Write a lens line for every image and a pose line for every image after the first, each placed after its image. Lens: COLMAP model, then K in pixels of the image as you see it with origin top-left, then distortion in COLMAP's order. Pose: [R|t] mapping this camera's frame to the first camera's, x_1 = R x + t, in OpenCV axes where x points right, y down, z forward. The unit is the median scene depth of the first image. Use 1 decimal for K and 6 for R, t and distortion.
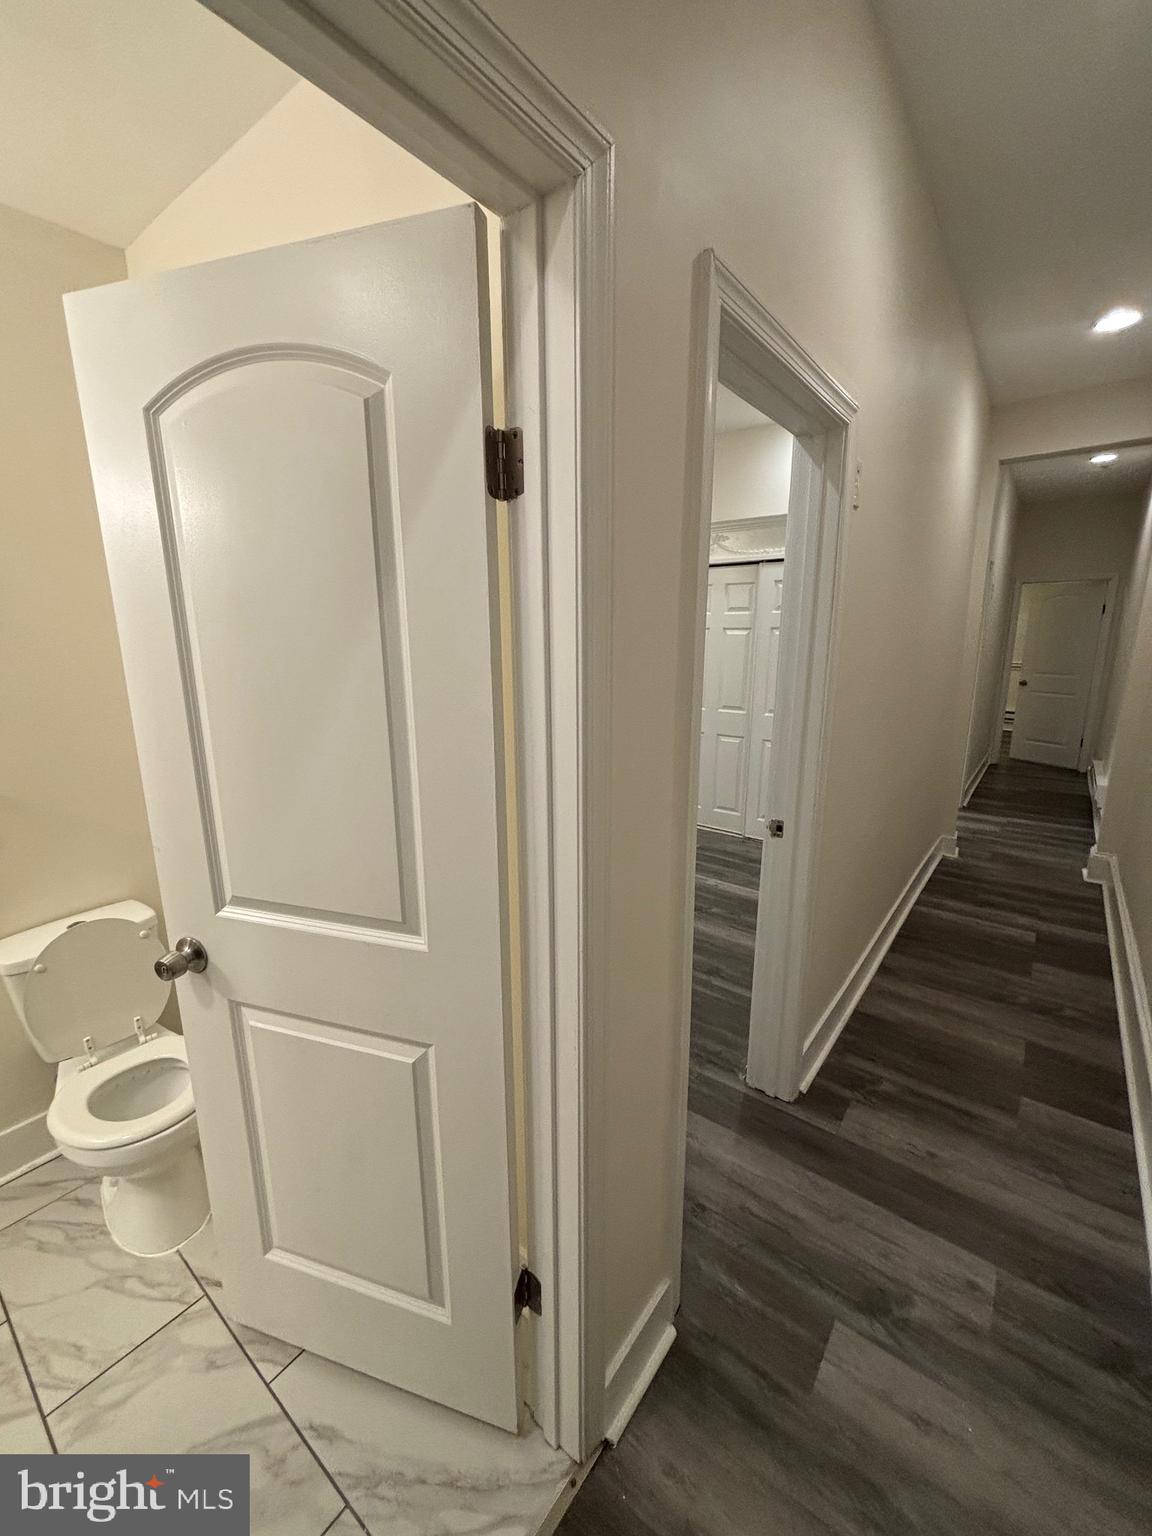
lens RADIAL K [[621.2, 0, 580.3], [0, 621.2, 764.0], [0, 0, 1]] dist [0.005306, 0.000347]
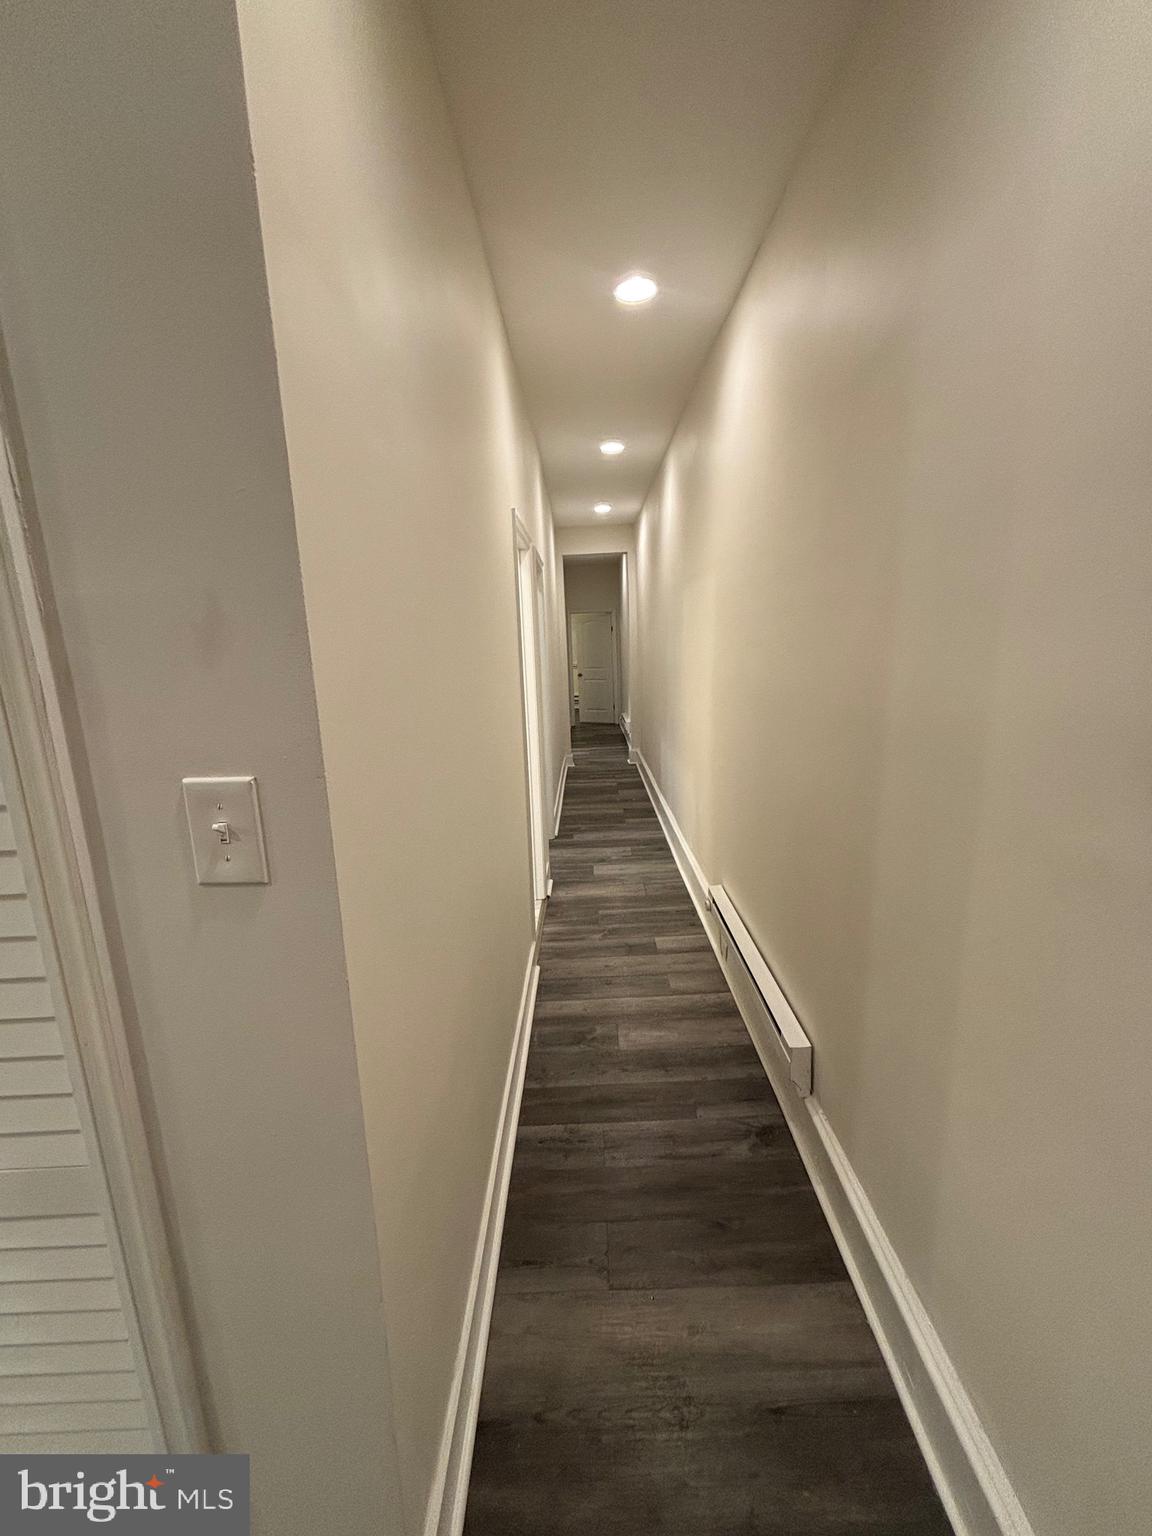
lens RADIAL K [[621.2, 0, 582.3], [0, 621.2, 767.5], [0, 0, 1]] dist [0.005306, 0.000347]
pose [[0.795456, -0.142498, 0.589019, -0.896337], [0.156484, 0.987297, 0.027524, 0.213255], [-0.585459, 0.070278, 0.807650, -0.963157]]
